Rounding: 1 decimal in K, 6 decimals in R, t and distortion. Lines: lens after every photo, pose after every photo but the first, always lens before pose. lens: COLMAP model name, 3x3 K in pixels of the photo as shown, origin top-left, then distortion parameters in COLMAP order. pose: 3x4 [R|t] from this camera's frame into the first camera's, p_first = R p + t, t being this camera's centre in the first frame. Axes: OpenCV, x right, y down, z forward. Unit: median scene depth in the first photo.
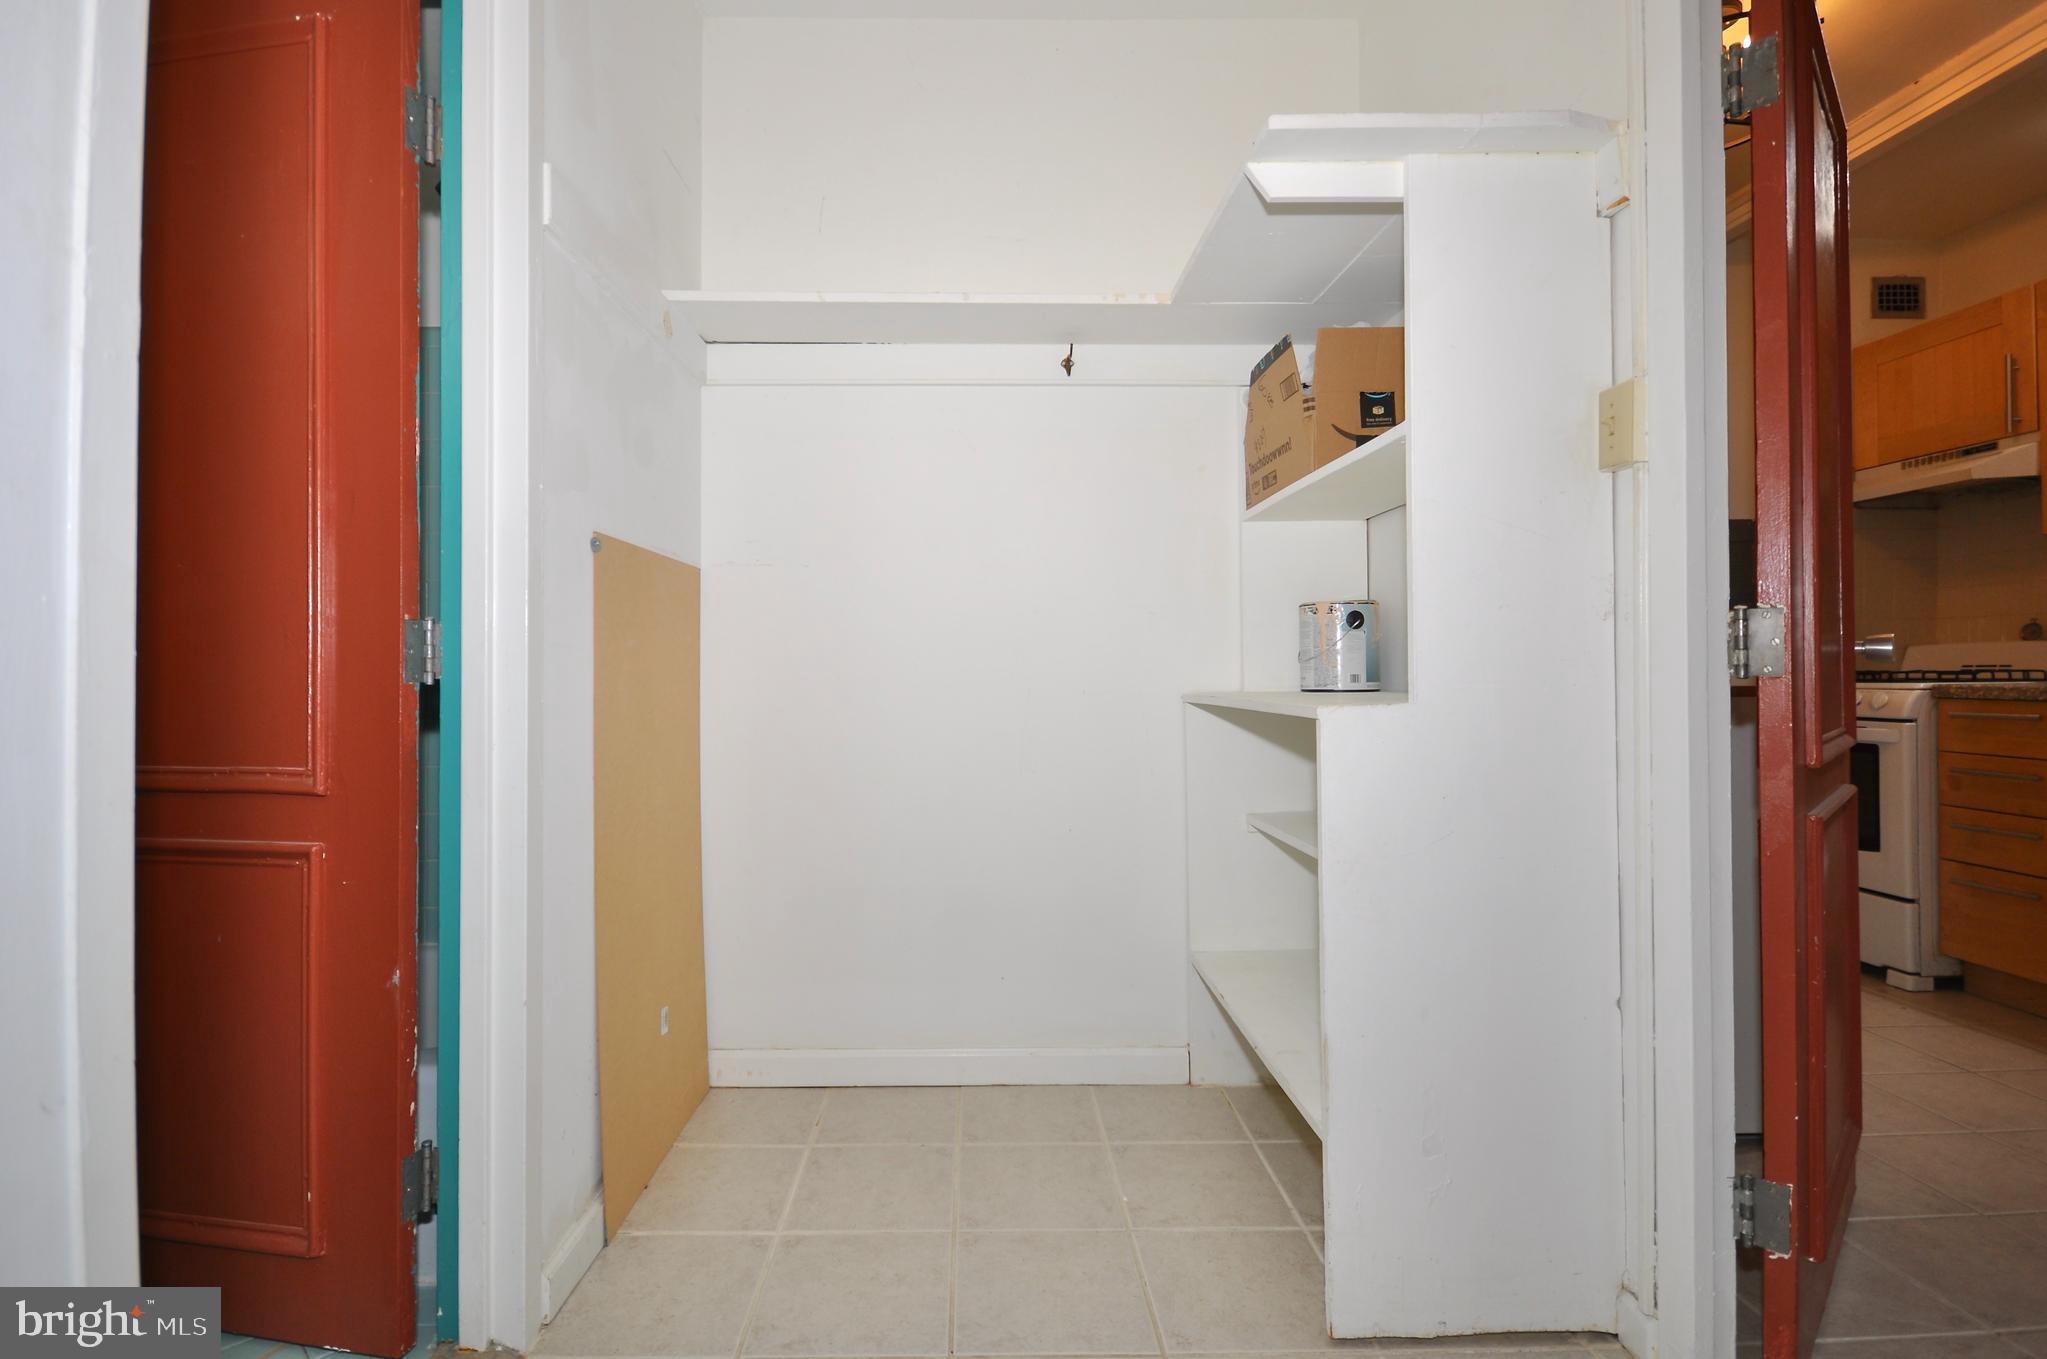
lens RADIAL K [[943.8, 0, 984.9], [0, 943.8, 665.7], [0, 0, 1]] dist [0.014395, -0.011340]
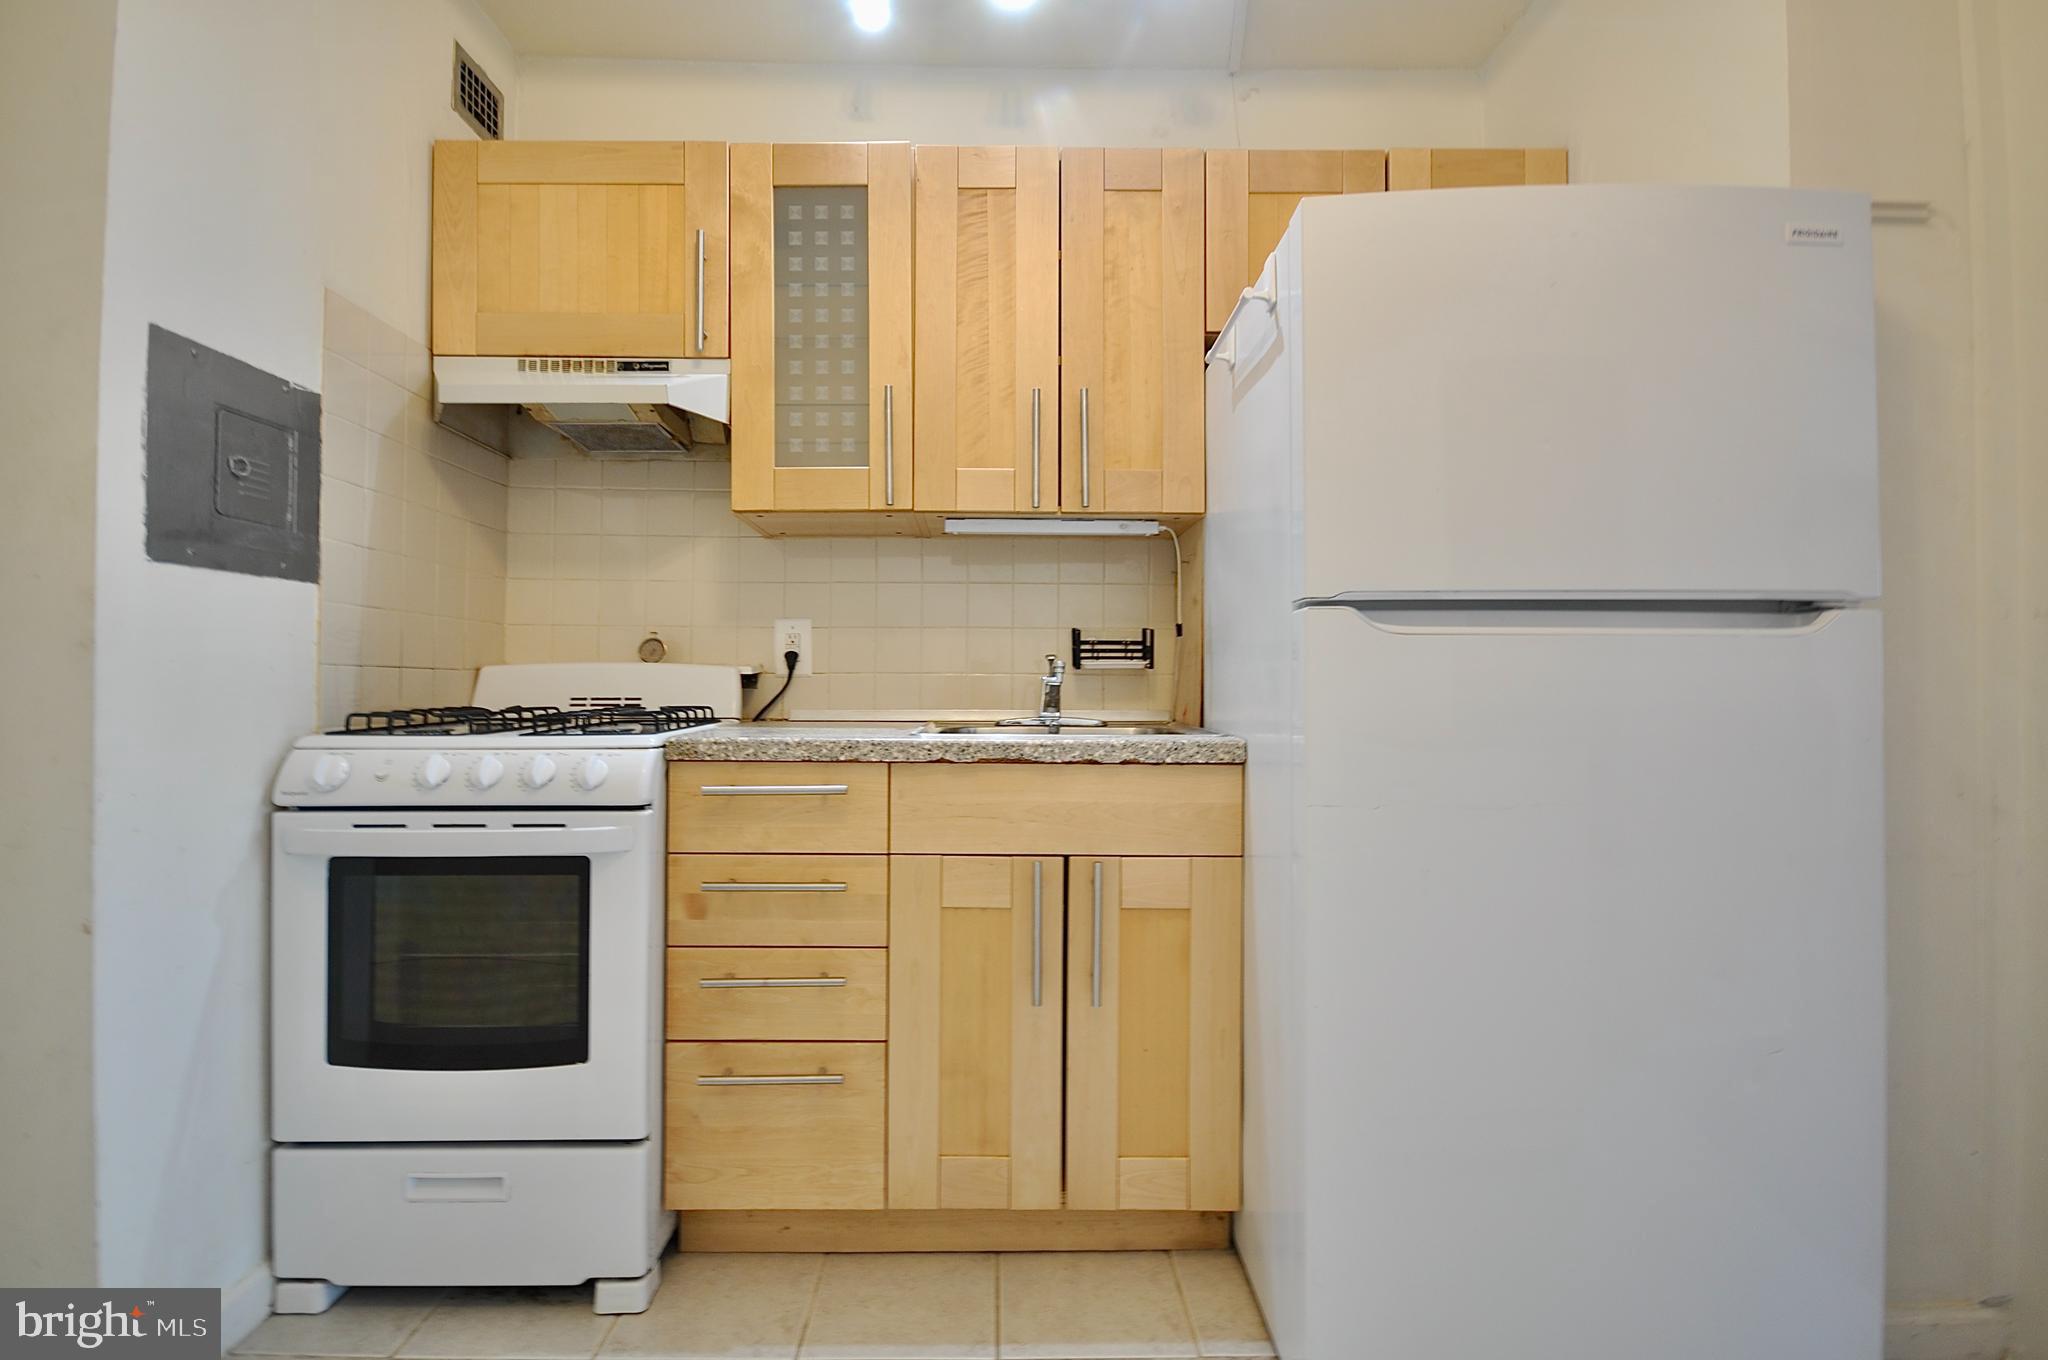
lens RADIAL K [[944.2, 0, 989.3], [0, 944.2, 674.5], [0, 0, 1]] dist [0.014395, -0.011340]
pose [[0.009718, 0.020683, 0.999739, 0.753602], [-0.003498, 0.999781, -0.020650, -0.010846], [-0.999947, -0.003296, 0.009788, 1.381959]]
